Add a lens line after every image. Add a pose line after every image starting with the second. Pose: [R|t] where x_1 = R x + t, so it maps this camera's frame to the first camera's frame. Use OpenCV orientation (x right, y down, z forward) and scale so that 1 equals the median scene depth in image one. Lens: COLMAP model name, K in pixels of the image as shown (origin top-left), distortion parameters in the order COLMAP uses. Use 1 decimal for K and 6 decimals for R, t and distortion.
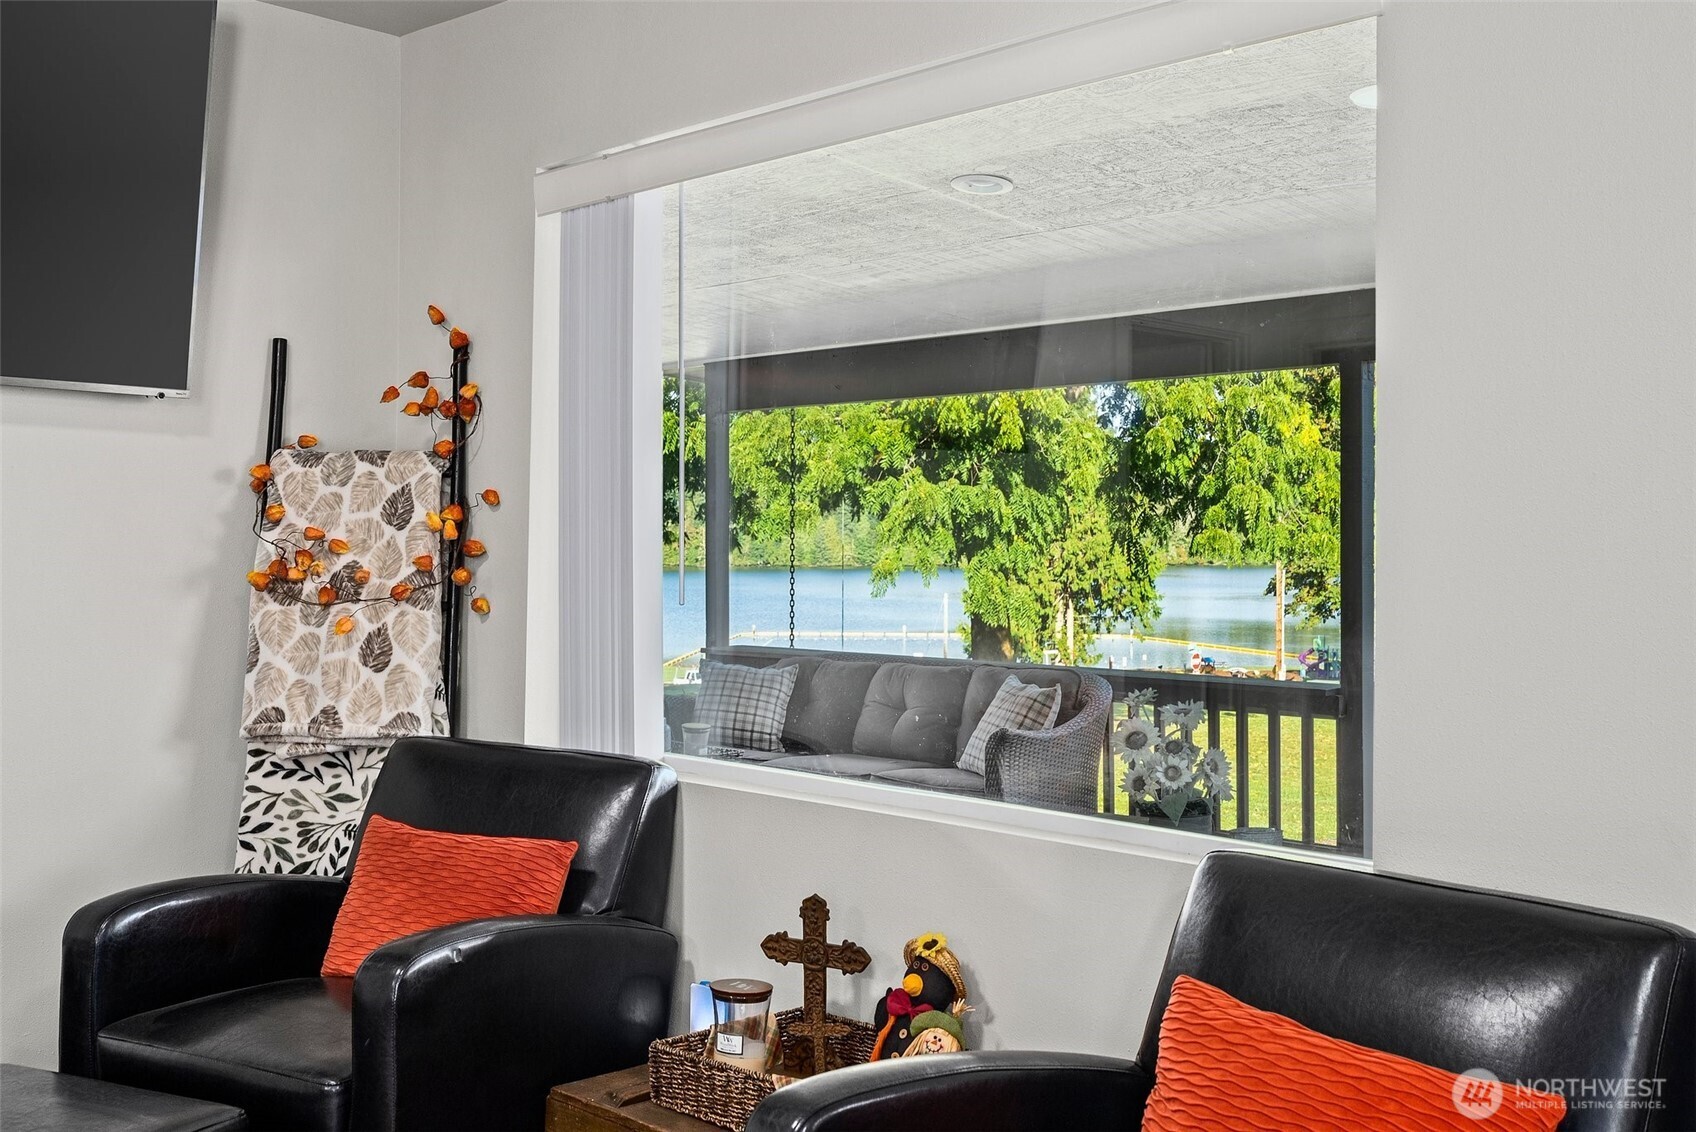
lens RADIAL K [[1655.3, 0, 848.0], [0, 1655.3, 566.0], [0, 0, 1]] dist [0.096083, -0.002181]
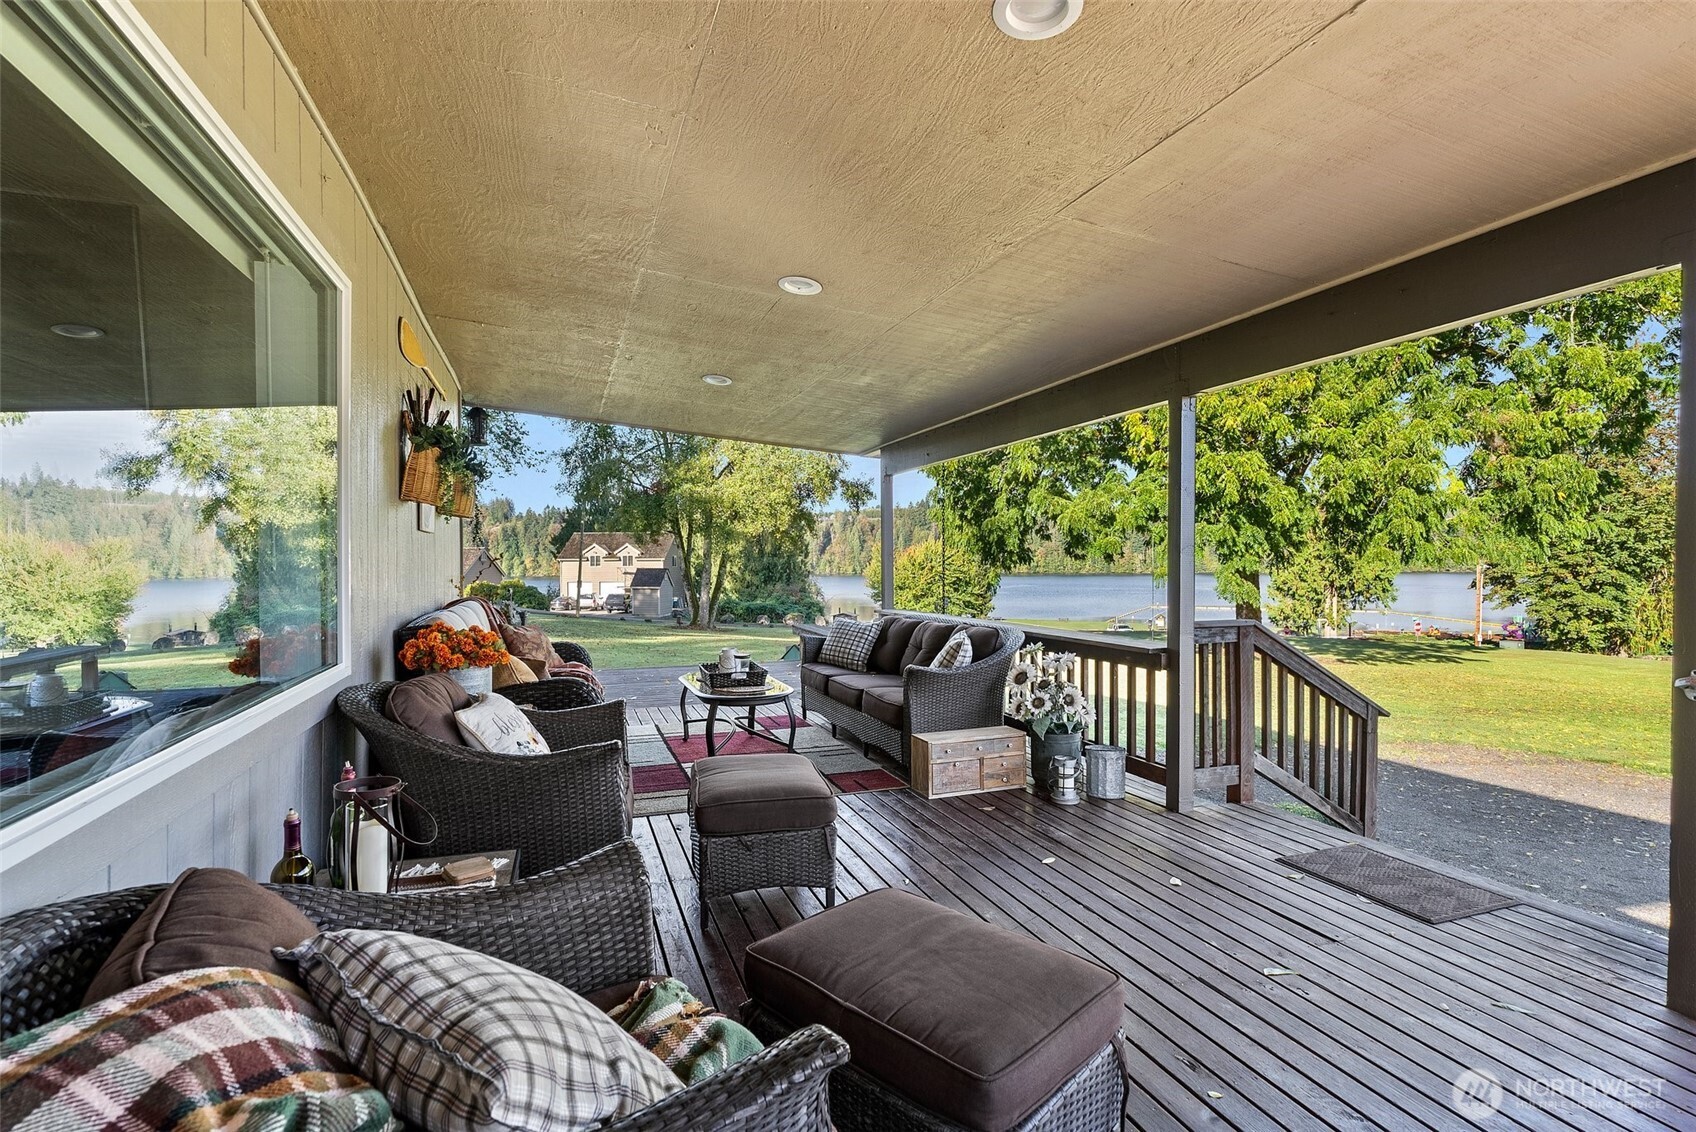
lens RADIAL K [[788.0, 0, 845.1], [0, 788.0, 579.9], [0, 0, 1]] dist [0.002290, 0.001168]
pose [[0.905113, 0.004884, -0.425143, 0.057912], [-0.000737, 0.999951, 0.009919, 0.002121], [0.425170, -0.008664, 0.905072, 0.054468]]
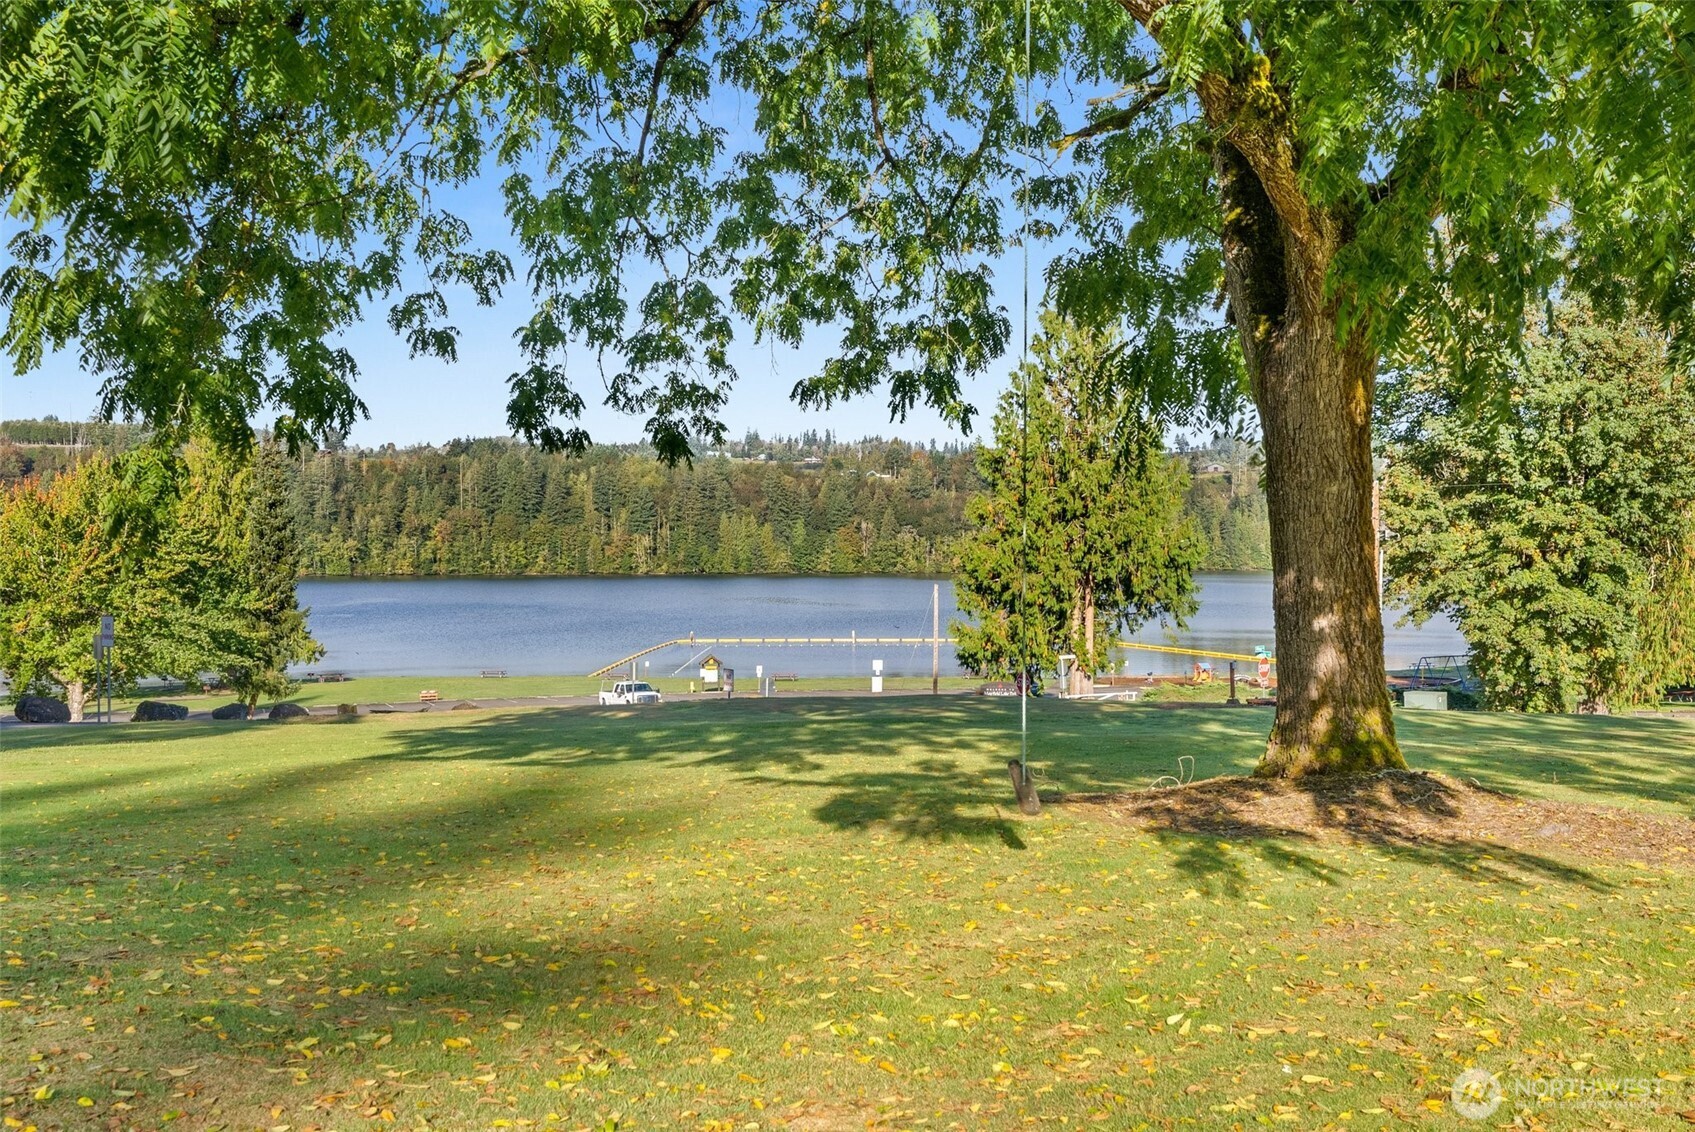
lens RADIAL K [[1654.3, 0, 847.5], [0, 1654.3, 566.0], [0, 0, 1]] dist [0.096083, -0.002181]
pose [[0.999085, -0.001838, 0.042739, -0.049854], [0.002054, 0.999985, -0.005001, 0.034870], [-0.042729, 0.005084, 0.999074, 0.647291]]
